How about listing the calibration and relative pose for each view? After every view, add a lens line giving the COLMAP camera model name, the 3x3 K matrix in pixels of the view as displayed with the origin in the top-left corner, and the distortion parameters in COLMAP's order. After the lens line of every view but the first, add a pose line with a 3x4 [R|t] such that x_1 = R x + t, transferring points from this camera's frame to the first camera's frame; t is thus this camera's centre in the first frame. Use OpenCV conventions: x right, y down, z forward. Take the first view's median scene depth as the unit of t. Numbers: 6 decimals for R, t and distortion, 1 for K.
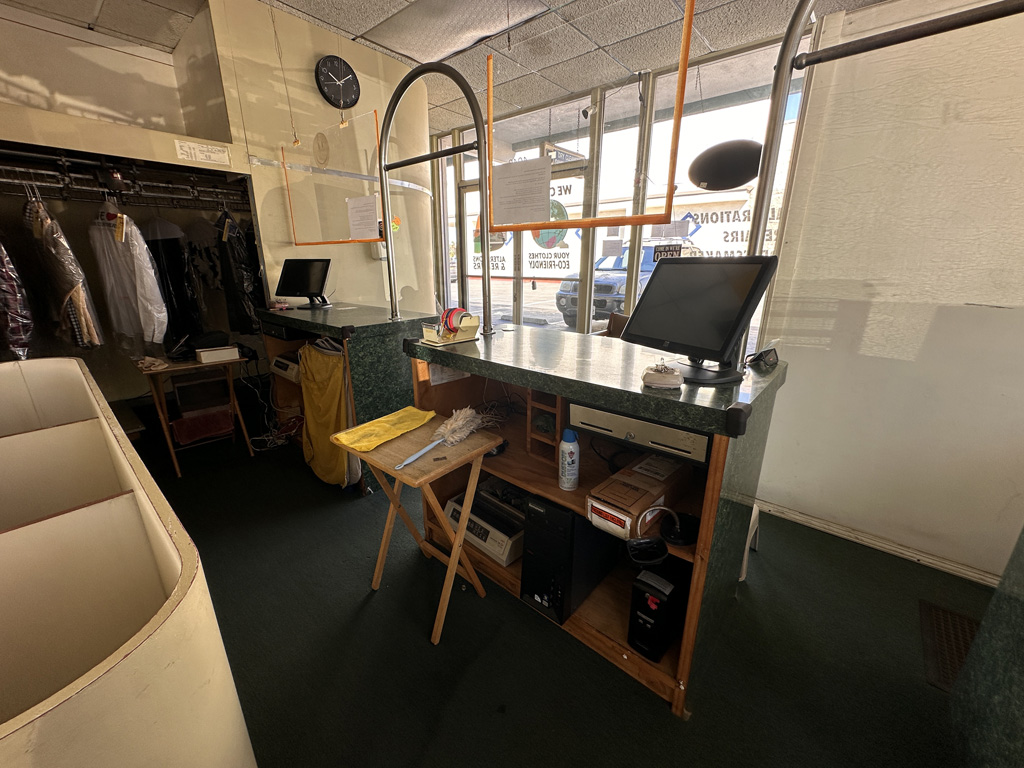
lens RADIAL K [[409.8, 0, 511.1], [0, 409.8, 383.7], [0, 0, 1]] dist [-0.001208, 0.000528]
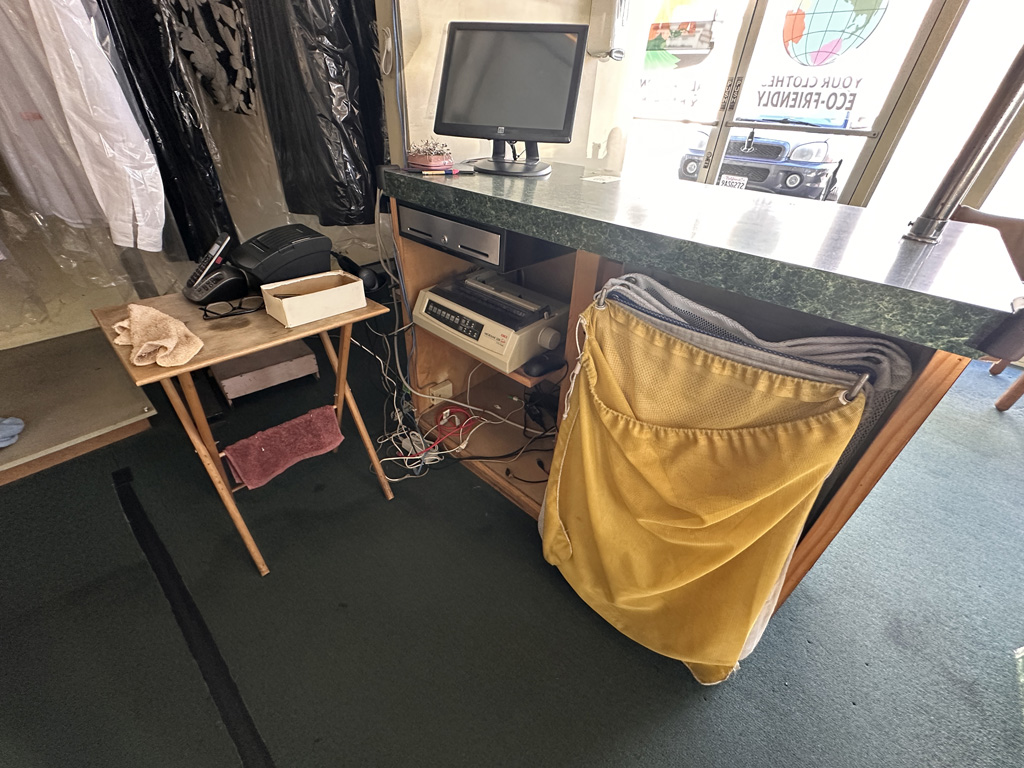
lens RADIAL K [[409.8, 0, 510.8], [0, 409.8, 382.1], [0, 0, 1]] dist [-0.001208, 0.000528]
pose [[0.998773, 0.047444, 0.014167, -0.478904], [-0.049511, 0.953369, 0.297717, -0.106600], [0.000618, -0.298053, 0.954549, 0.544250]]
